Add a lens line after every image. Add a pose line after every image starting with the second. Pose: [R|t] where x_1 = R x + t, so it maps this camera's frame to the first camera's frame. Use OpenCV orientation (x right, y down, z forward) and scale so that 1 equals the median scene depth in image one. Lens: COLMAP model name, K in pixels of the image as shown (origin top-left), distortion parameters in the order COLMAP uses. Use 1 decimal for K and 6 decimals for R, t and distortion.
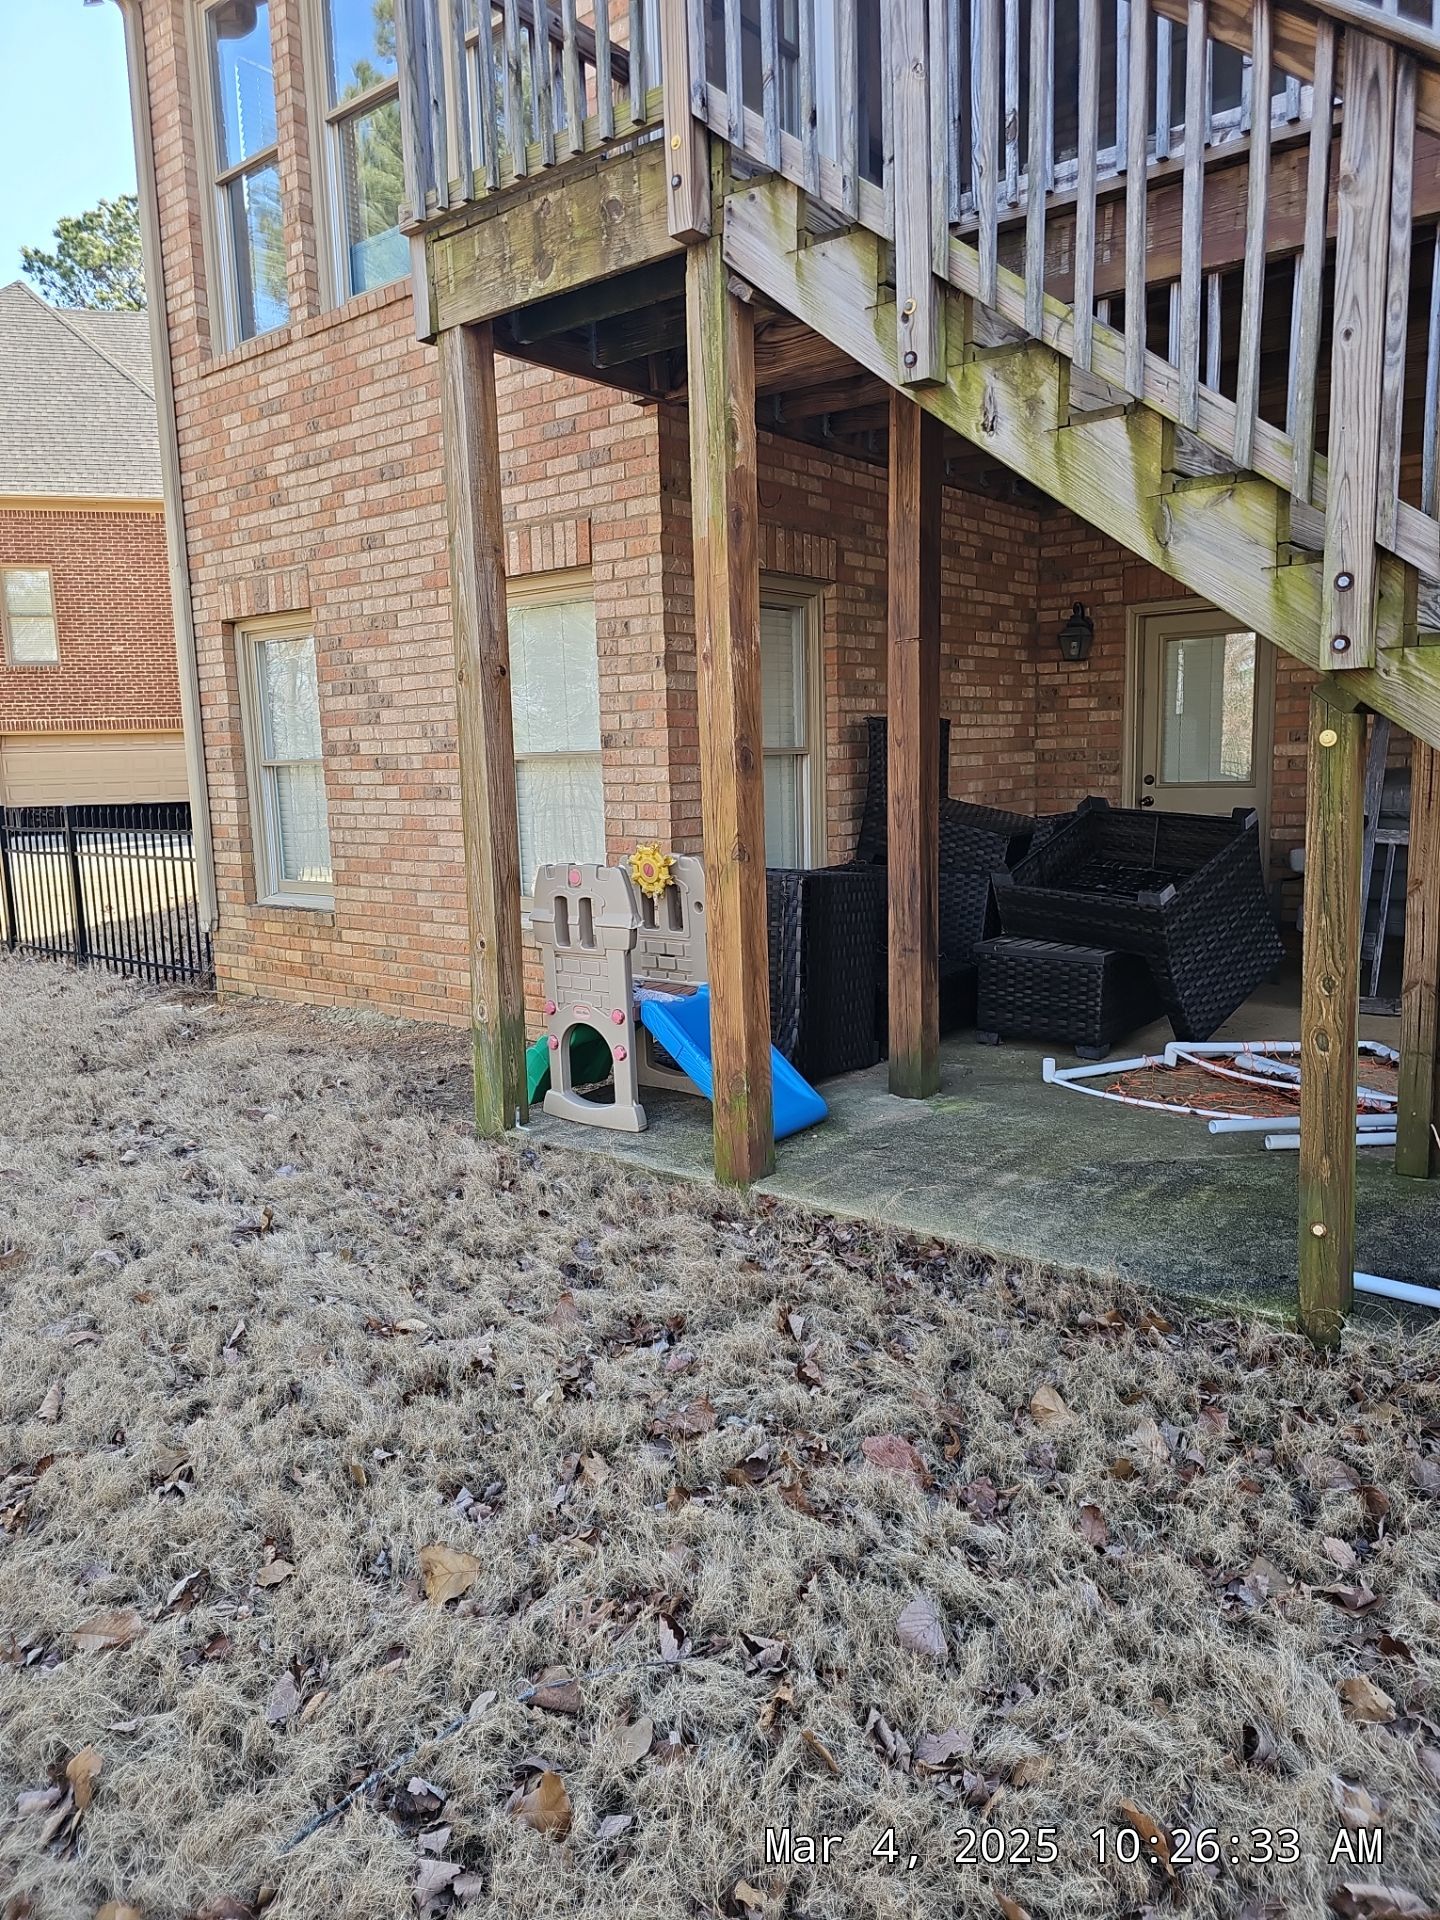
lens RADIAL K [[1255.7, 0, 732.9], [0, 1255.7, 934.3], [0, 0, 1]] dist [0.053301, -0.053461]
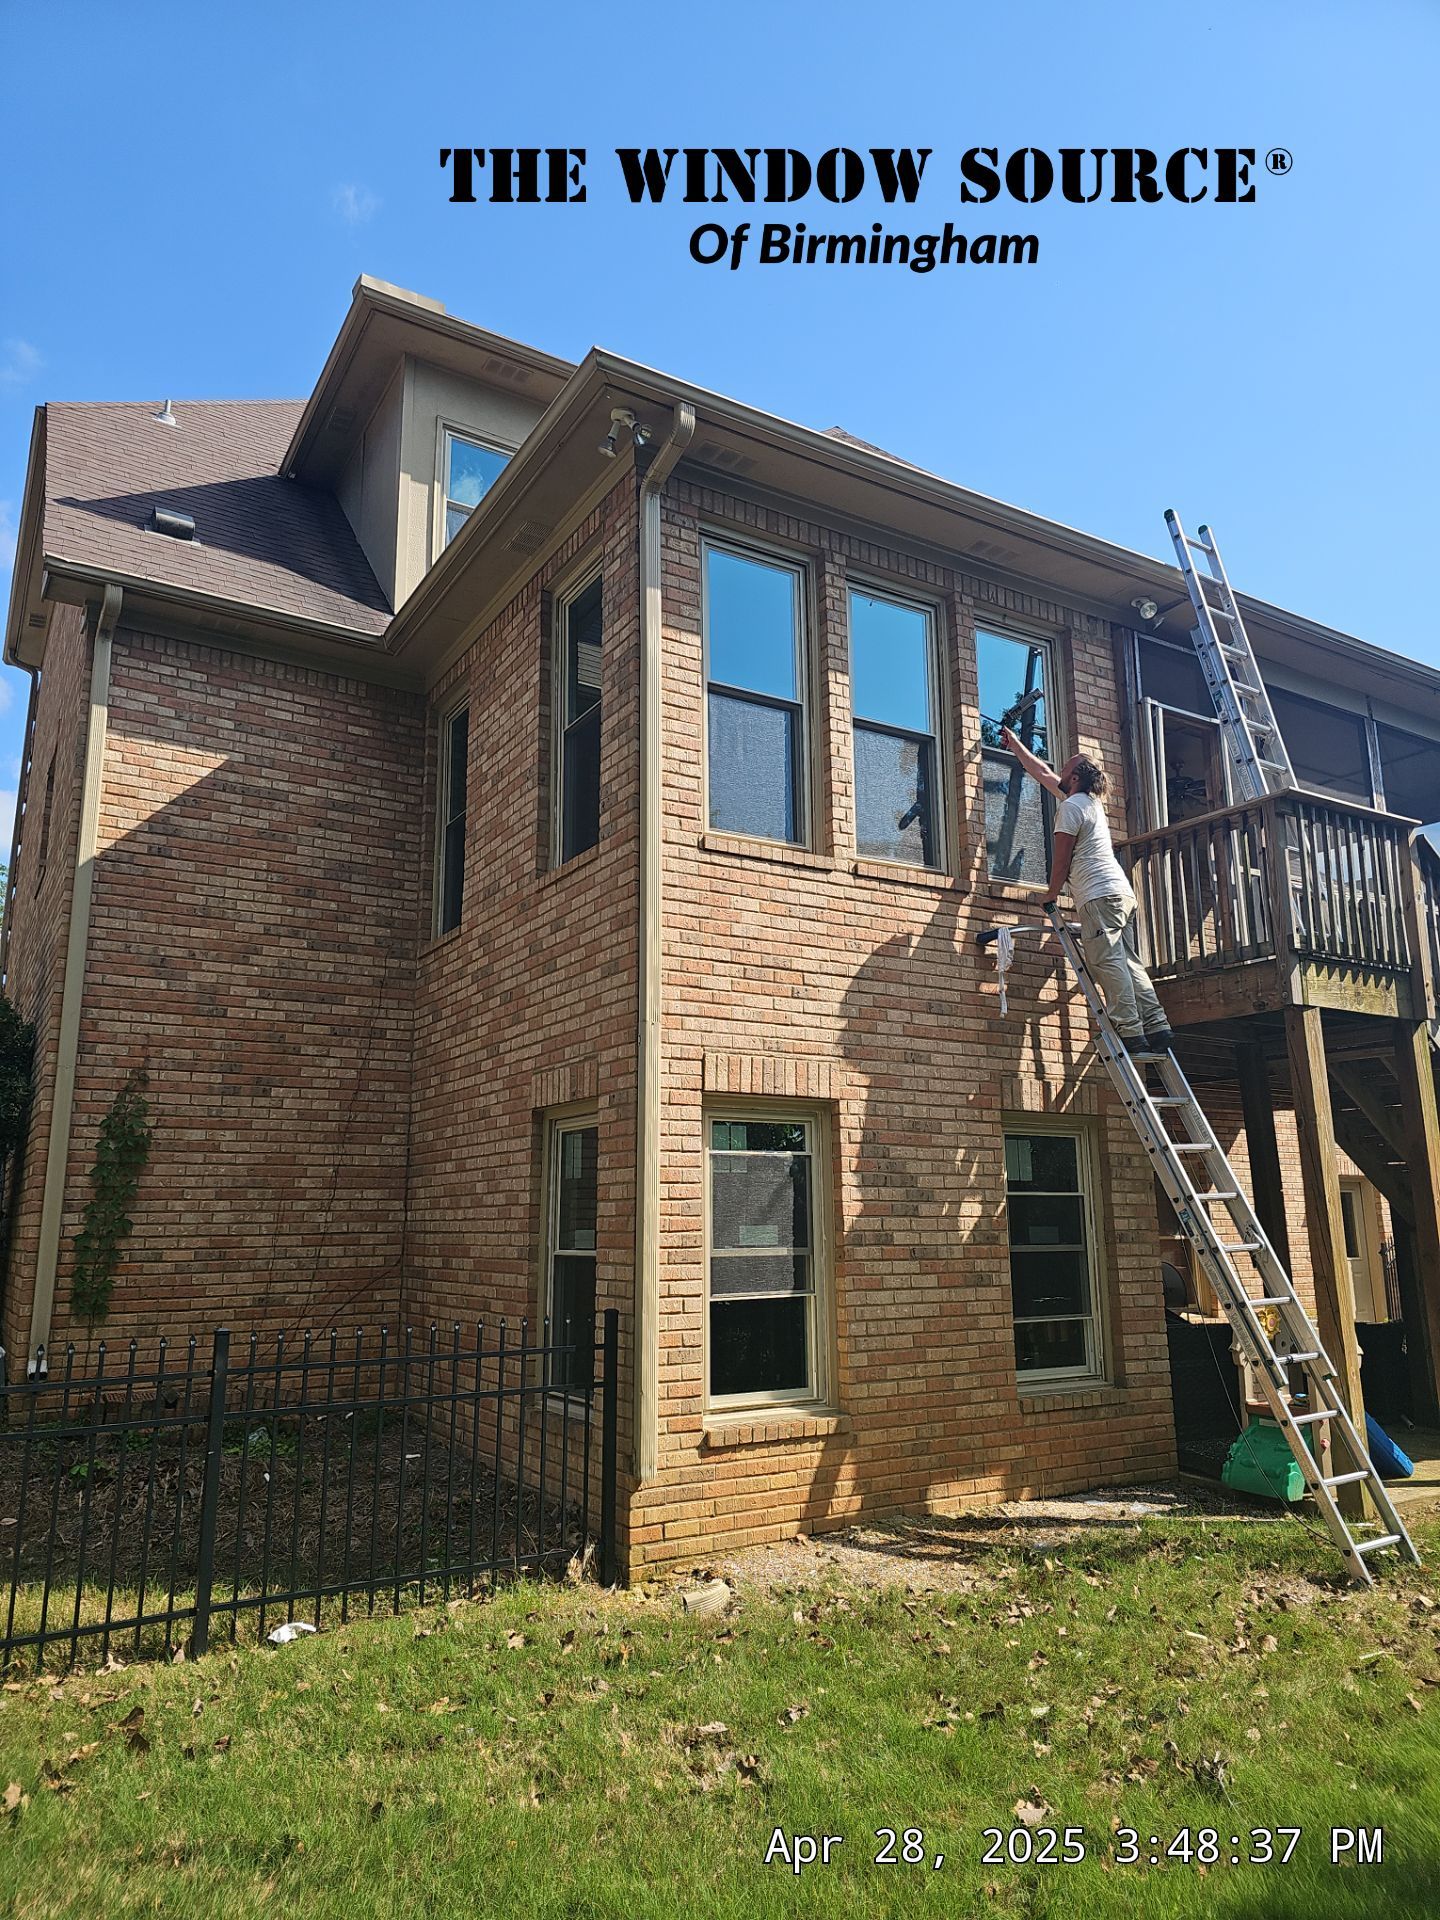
lens RADIAL K [[1260.7, 0, 734.1], [0, 1260.7, 953.3], [0, 0, 1]] dist [0.138504, -0.258773]
pose [[0.336062, 0.221229, 0.915489, -1.394077], [0.131141, 0.951562, -0.278086, -0.098270], [-0.932665, 0.213512, 0.290772, 0.781507]]
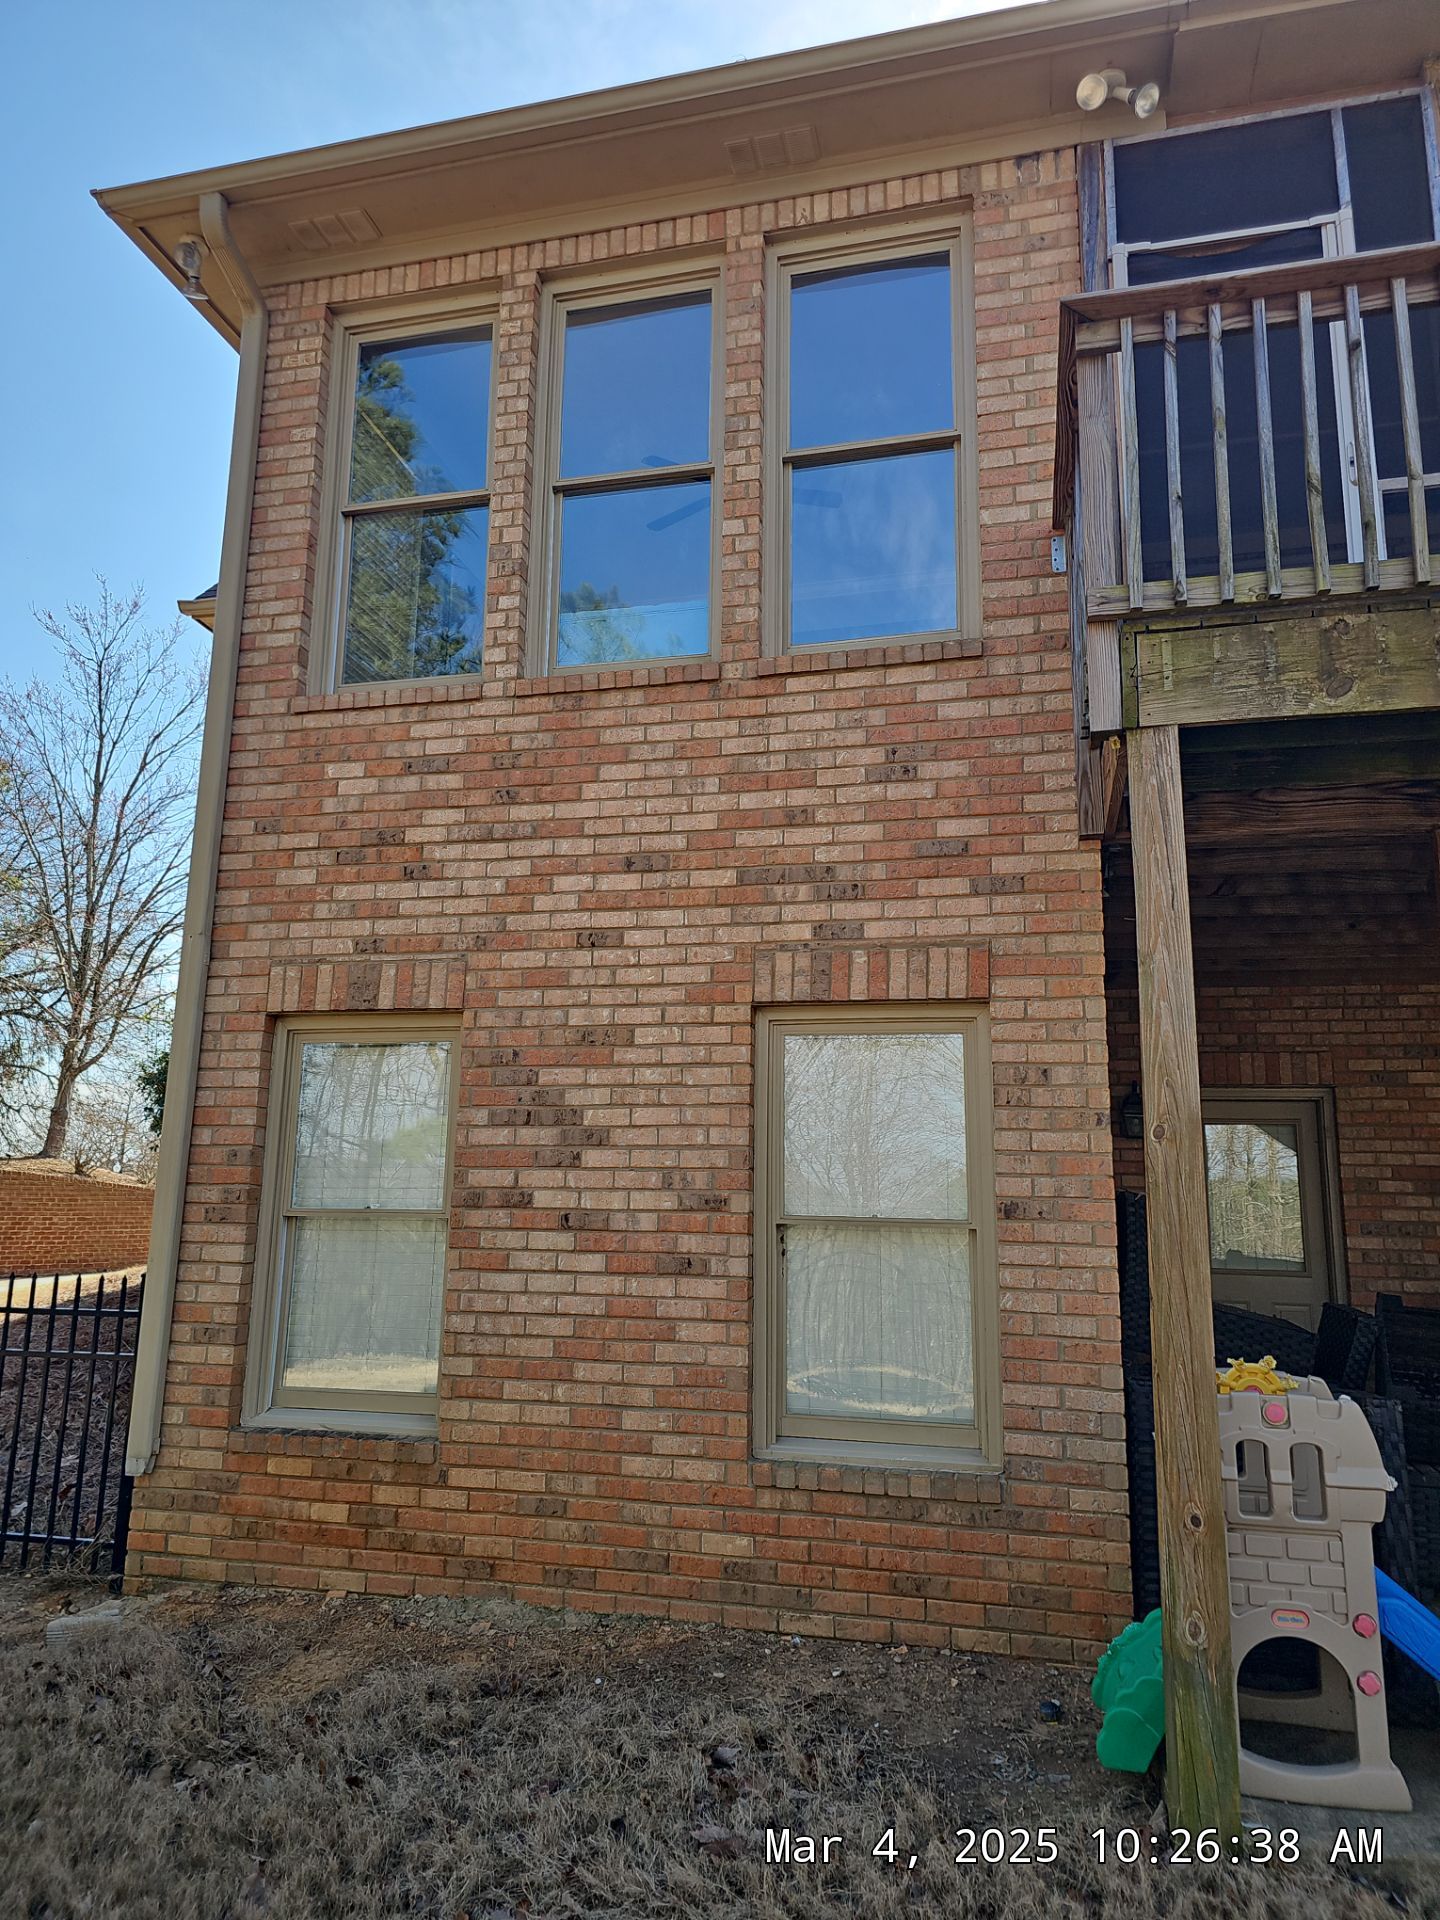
lens RADIAL K [[1260.7, 0, 734.1], [0, 1260.7, 953.3], [0, 0, 1]] dist [0.138504, -0.258773]
pose [[0.907162, 0.121851, 0.402751, -0.515548], [0.017992, 0.945045, -0.326444, -0.039903], [-0.420396, 0.303384, 0.855117, 0.281310]]
